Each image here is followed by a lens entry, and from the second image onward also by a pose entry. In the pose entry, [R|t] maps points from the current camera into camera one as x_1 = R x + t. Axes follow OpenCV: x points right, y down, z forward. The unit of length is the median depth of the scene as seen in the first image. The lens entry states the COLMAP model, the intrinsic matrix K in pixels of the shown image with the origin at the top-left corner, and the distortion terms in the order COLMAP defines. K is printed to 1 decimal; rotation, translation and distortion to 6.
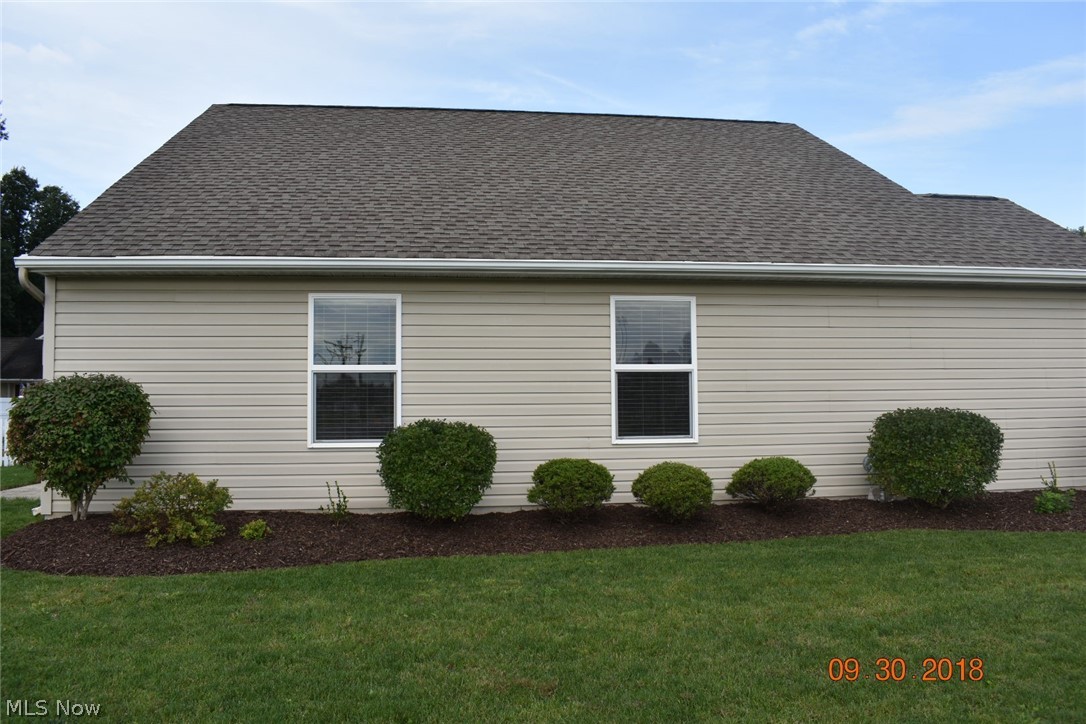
lens RADIAL K [[851.3, 0, 547.1], [0, 851.3, 363.0], [0, 0, 1]] dist [-0.094835, 0.006658]
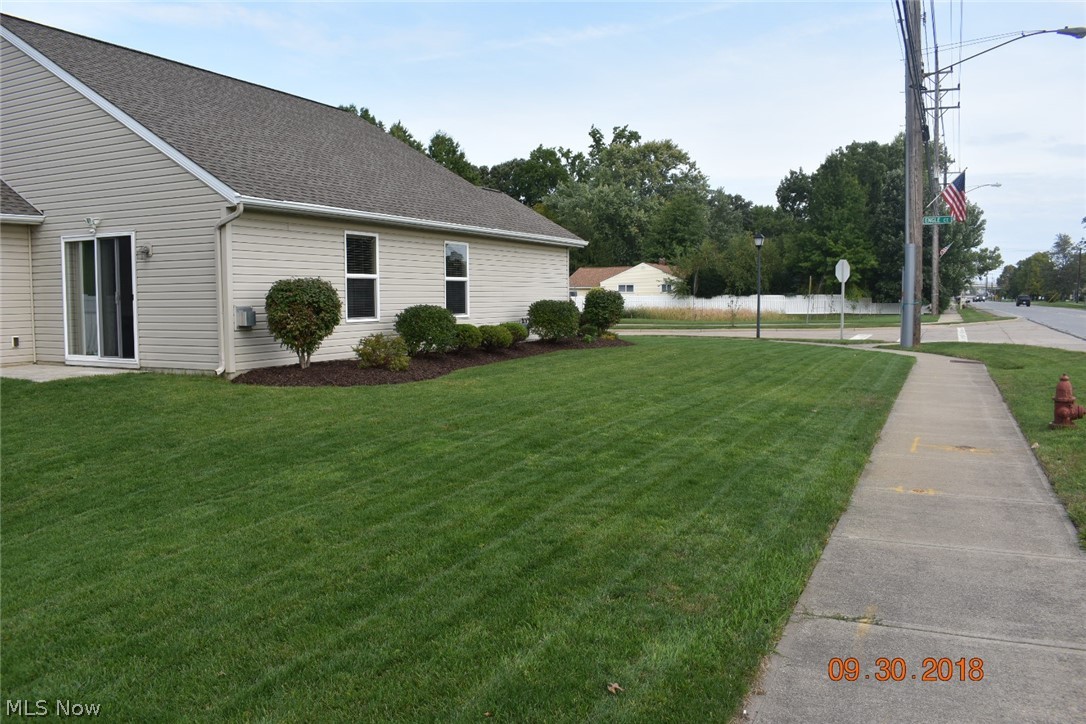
lens RADIAL K [[851.3, 0, 547.1], [0, 851.3, 363.0], [0, 0, 1]] dist [-0.094835, 0.006658]
pose [[0.534034, -0.060148, 0.843321, -1.443169], [-0.040375, 0.994514, 0.096498, 0.001173], [-0.844498, -0.085582, 0.528676, -0.238498]]
